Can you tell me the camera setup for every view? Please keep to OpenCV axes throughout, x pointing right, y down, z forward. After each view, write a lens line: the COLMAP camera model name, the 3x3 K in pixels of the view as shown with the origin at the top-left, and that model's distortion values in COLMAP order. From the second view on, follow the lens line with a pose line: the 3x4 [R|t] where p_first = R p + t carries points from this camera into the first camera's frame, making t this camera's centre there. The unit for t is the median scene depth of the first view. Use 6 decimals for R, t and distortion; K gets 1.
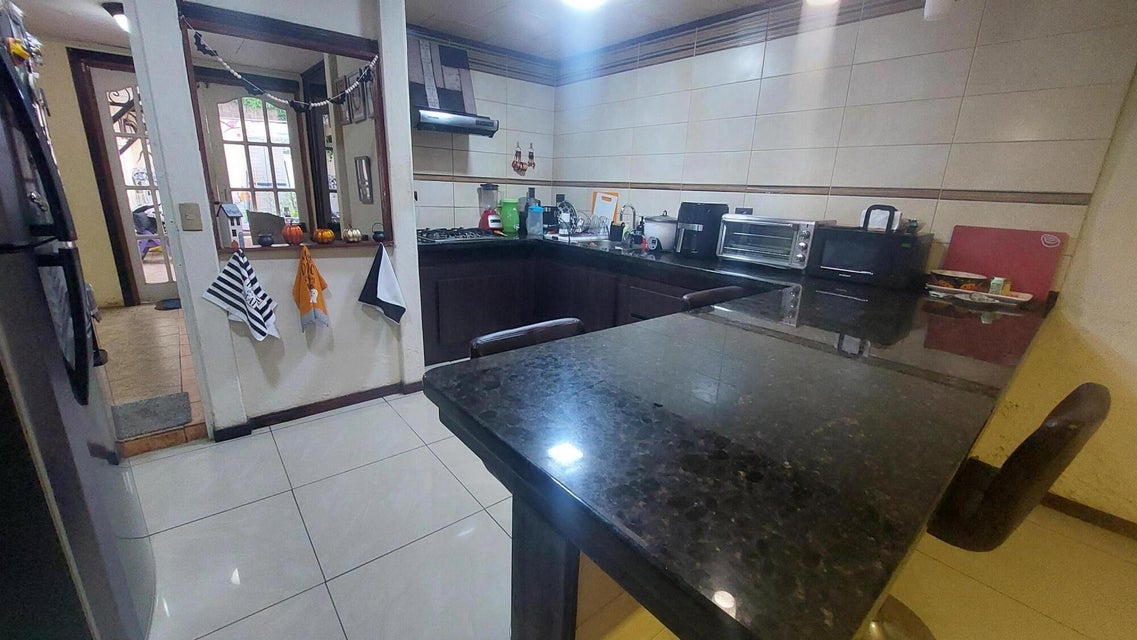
lens RADIAL K [[448.0, 0, 561.1], [0, 448.0, 317.9], [0, 0, 1]] dist [-0.000896, 0.000039]
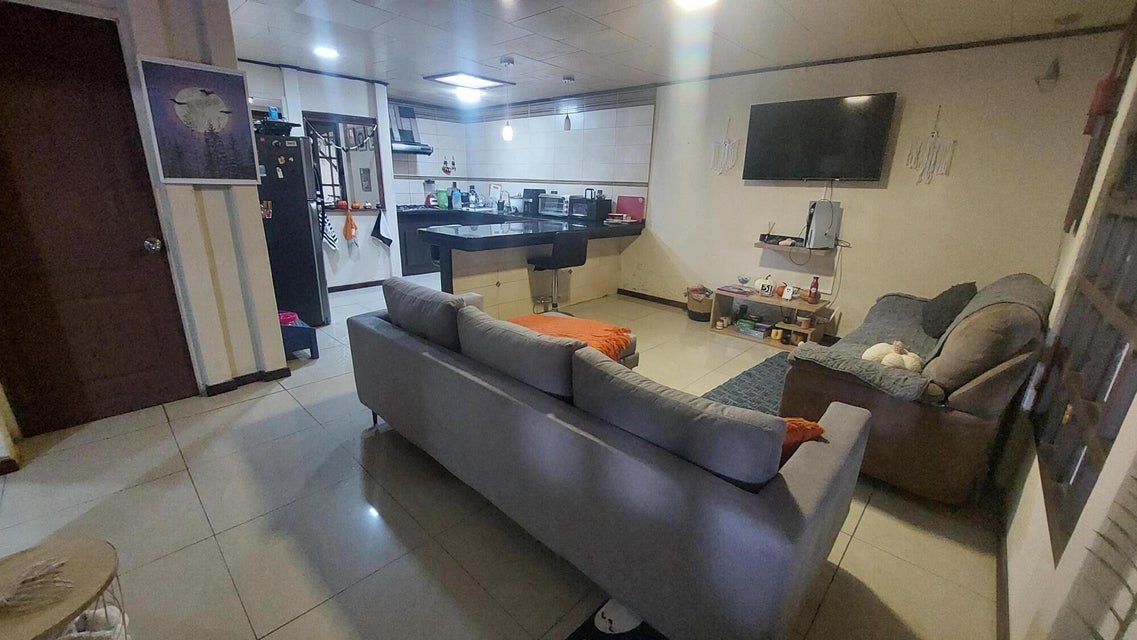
lens RADIAL K [[448.0, 0, 561.1], [0, 448.0, 317.9], [0, 0, 1]] dist [-0.000896, 0.000039]
pose [[0.992547, -0.046576, 0.112613, 0.145795], [0.044371, 0.998773, 0.022012, 0.254499], [-0.113500, -0.016851, 0.993395, -0.920689]]
